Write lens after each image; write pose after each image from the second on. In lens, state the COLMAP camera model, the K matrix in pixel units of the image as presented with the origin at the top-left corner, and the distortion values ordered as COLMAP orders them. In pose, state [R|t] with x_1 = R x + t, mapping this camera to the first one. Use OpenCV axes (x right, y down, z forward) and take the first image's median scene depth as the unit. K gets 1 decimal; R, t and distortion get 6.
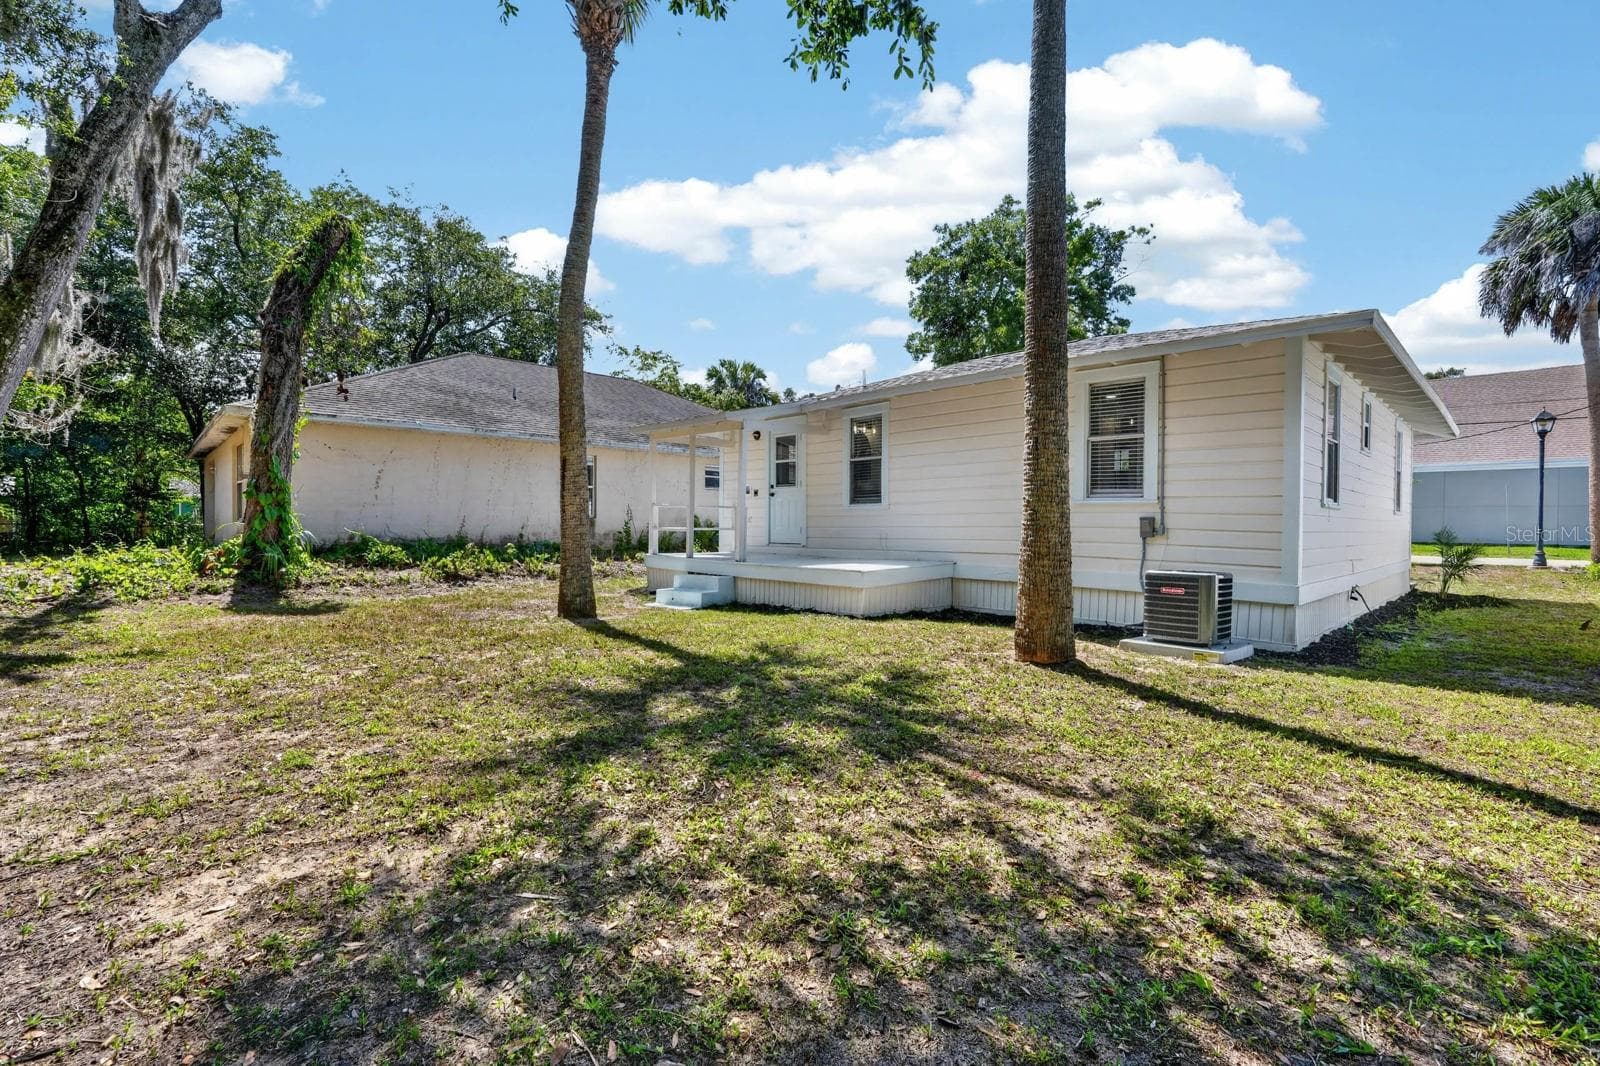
lens RADIAL K [[695.0, 0, 802.6], [0, 695.0, 528.6], [0, 0, 1]] dist [-0.000025, 0.000690]
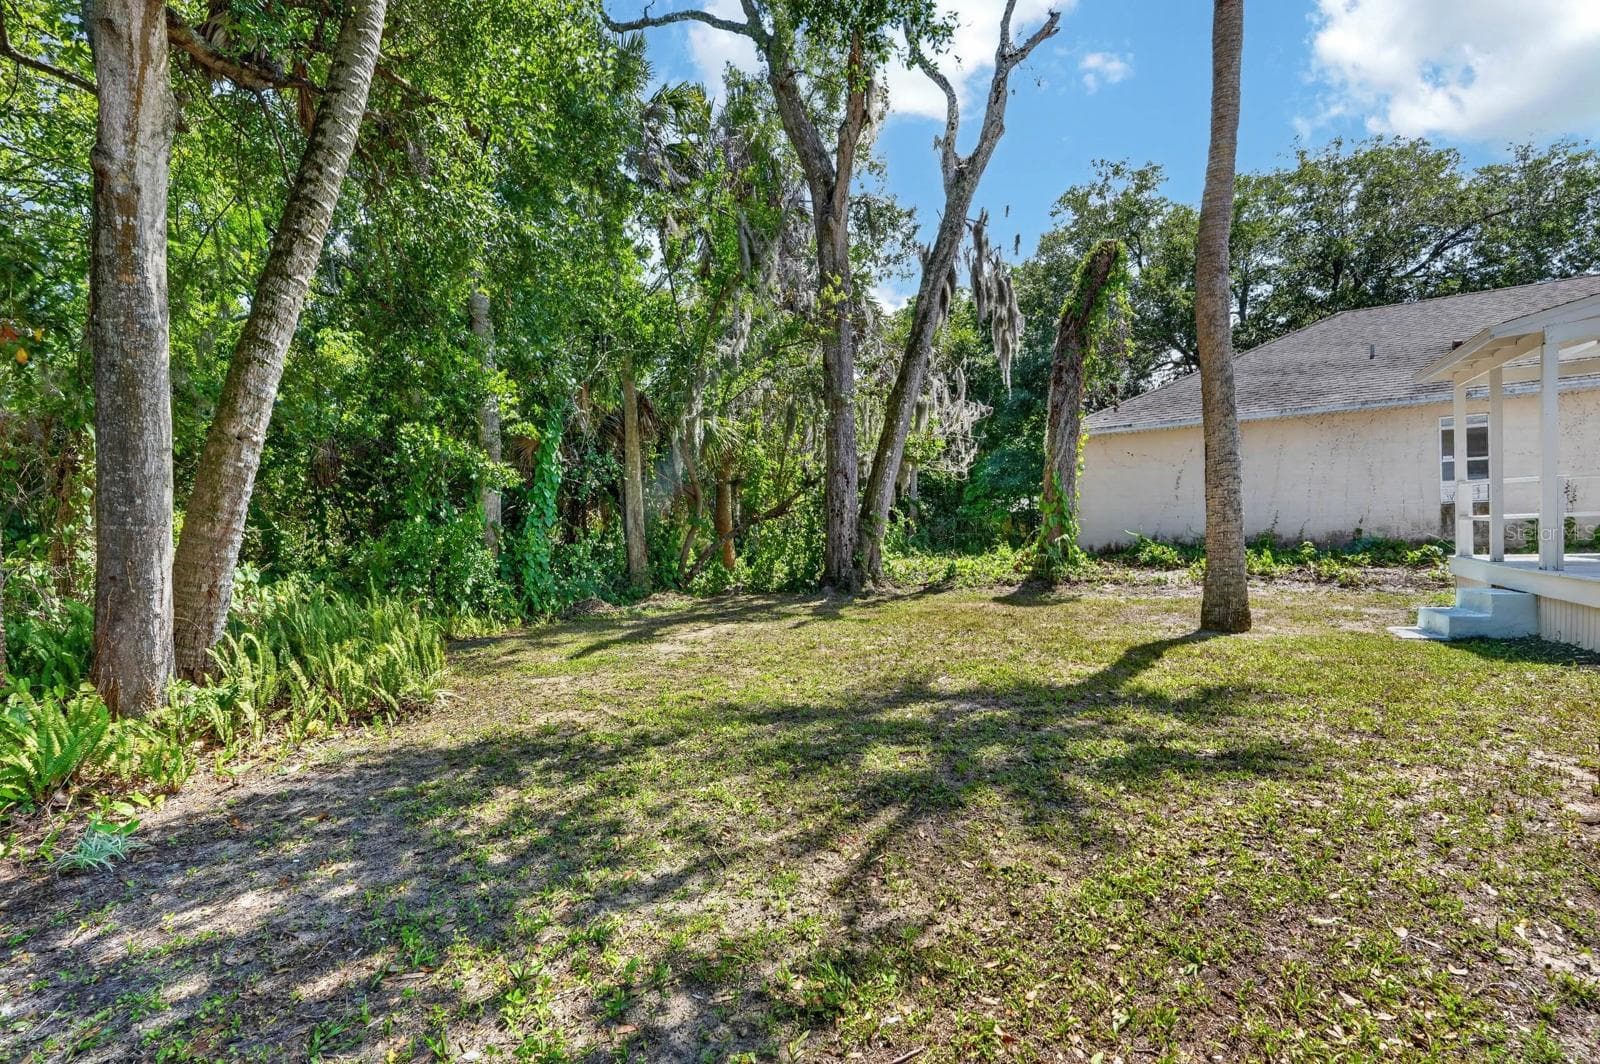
lens RADIAL K [[744.6, 0, 800.0], [0, 744.6, 532.0], [0, 0, 1]] dist [-0.001219, 0.000068]
pose [[0.291116, -0.025880, -0.956338, 0.326933], [0.035883, 0.999226, -0.016118, 0.003143], [0.956015, -0.029624, 0.291819, 0.215985]]
